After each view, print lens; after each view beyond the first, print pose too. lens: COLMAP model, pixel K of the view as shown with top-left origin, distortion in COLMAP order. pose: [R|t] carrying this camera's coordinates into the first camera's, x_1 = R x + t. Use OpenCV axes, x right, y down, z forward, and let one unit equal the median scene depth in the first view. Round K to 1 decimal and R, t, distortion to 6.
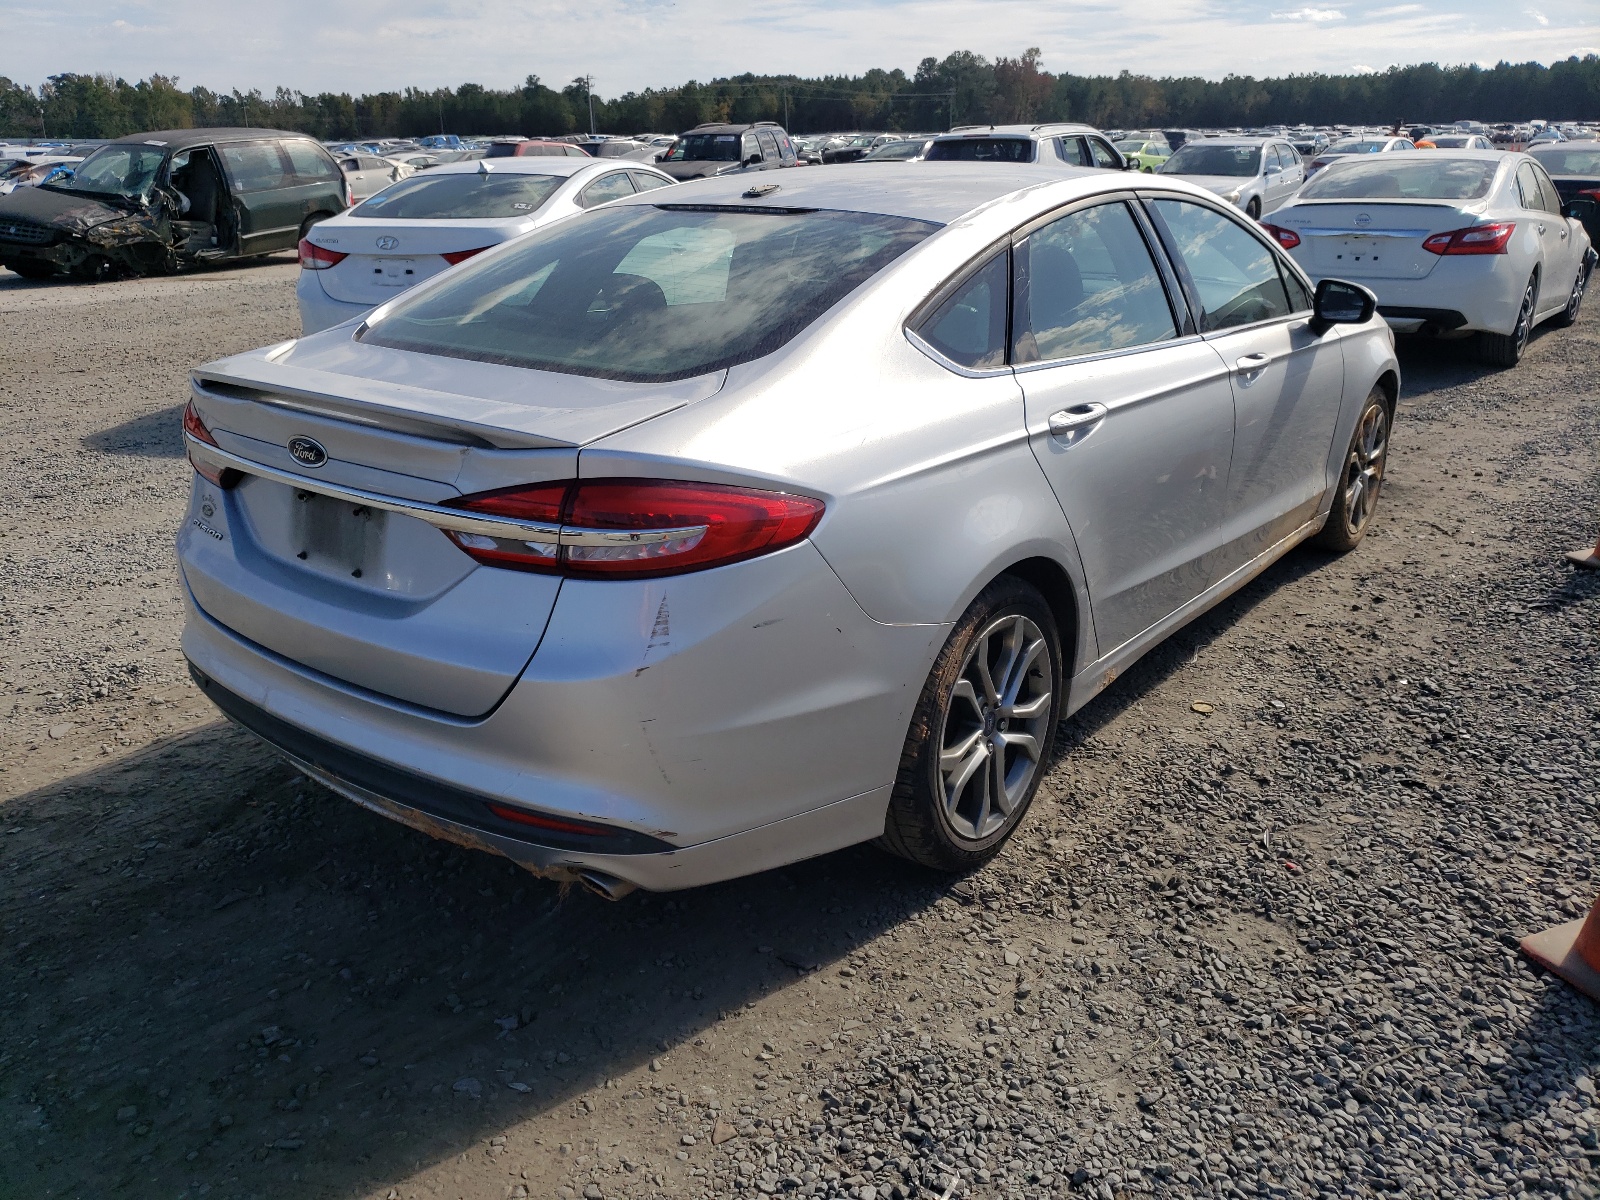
lens RADIAL K [[1286.7, 0, 800.0], [0, 1286.7, 600.0], [0, 0, 1]] dist [0.003151, 0.003432]
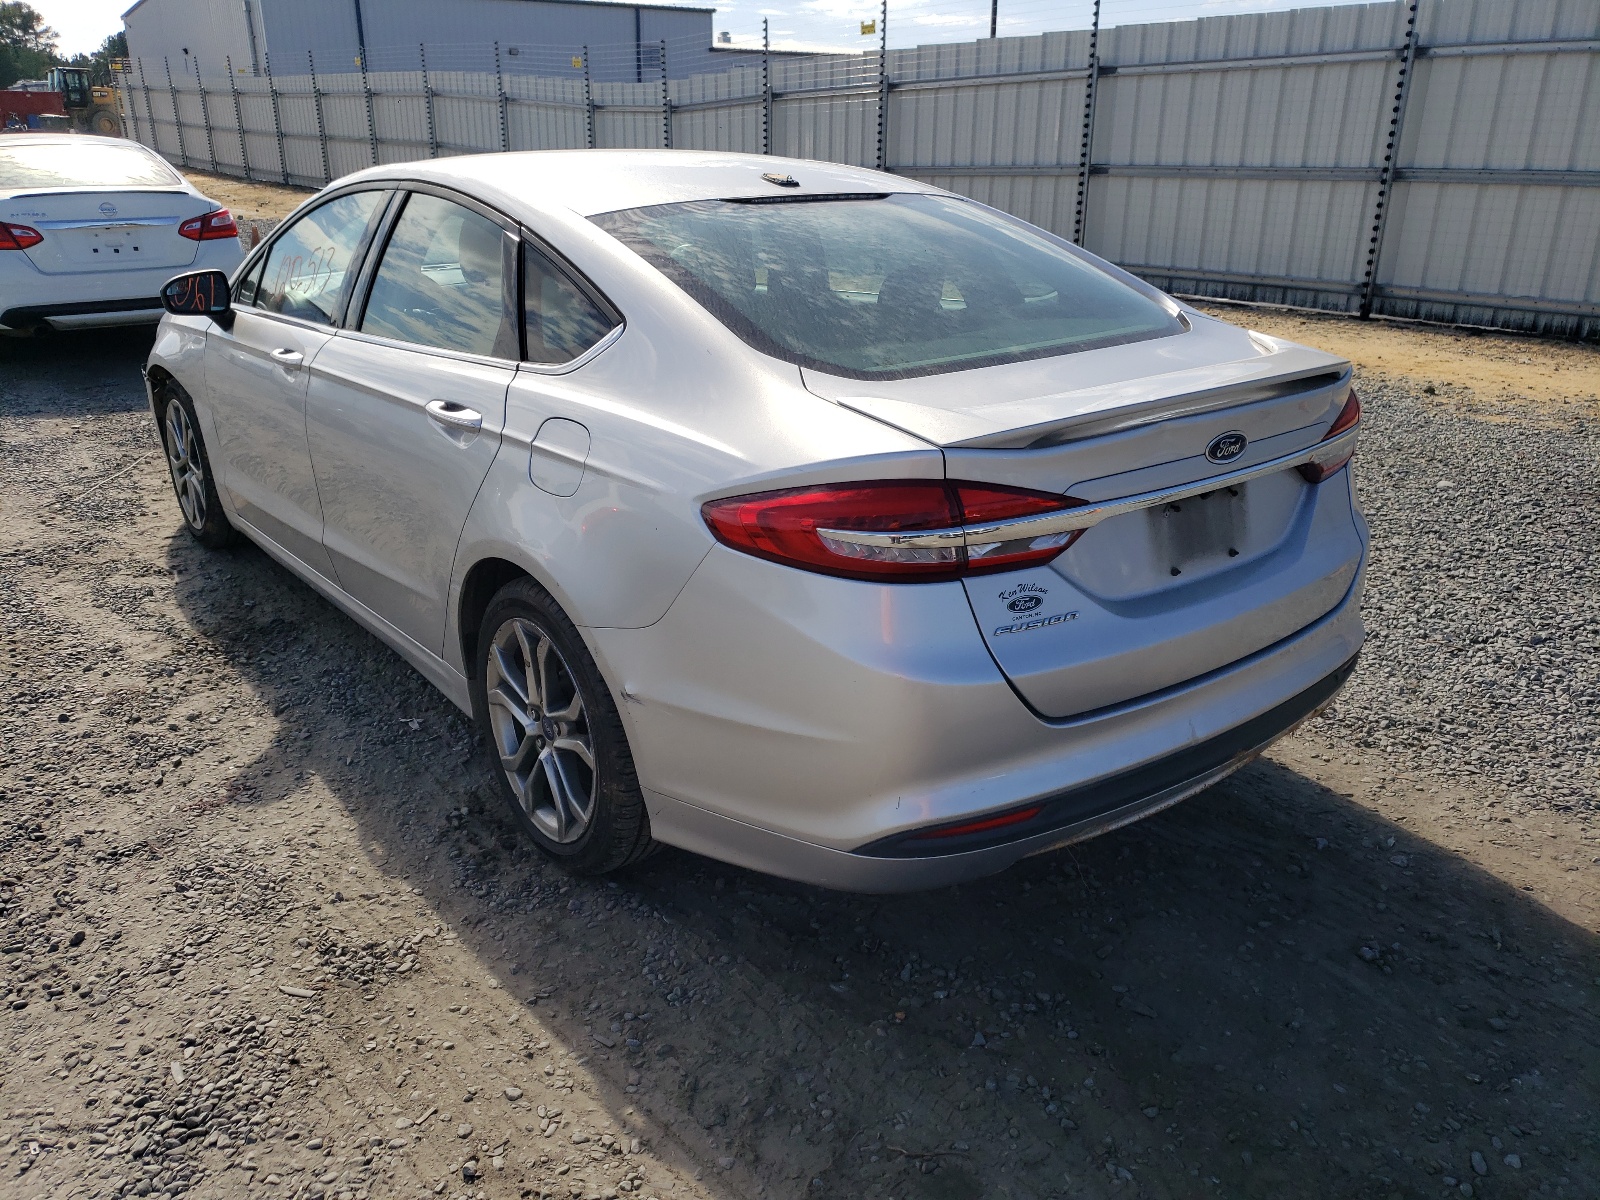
lens RADIAL K [[1224.8, 0, 800.0], [0, 1224.8, 600.0], [0, 0, 1]] dist [0.005798, 0.008527]
pose [[0.216745, -0.336941, 0.916238, -1.091292], [0.316724, 0.912051, 0.260477, -0.287592], [-0.923422, 0.233738, 0.304400, 0.848950]]
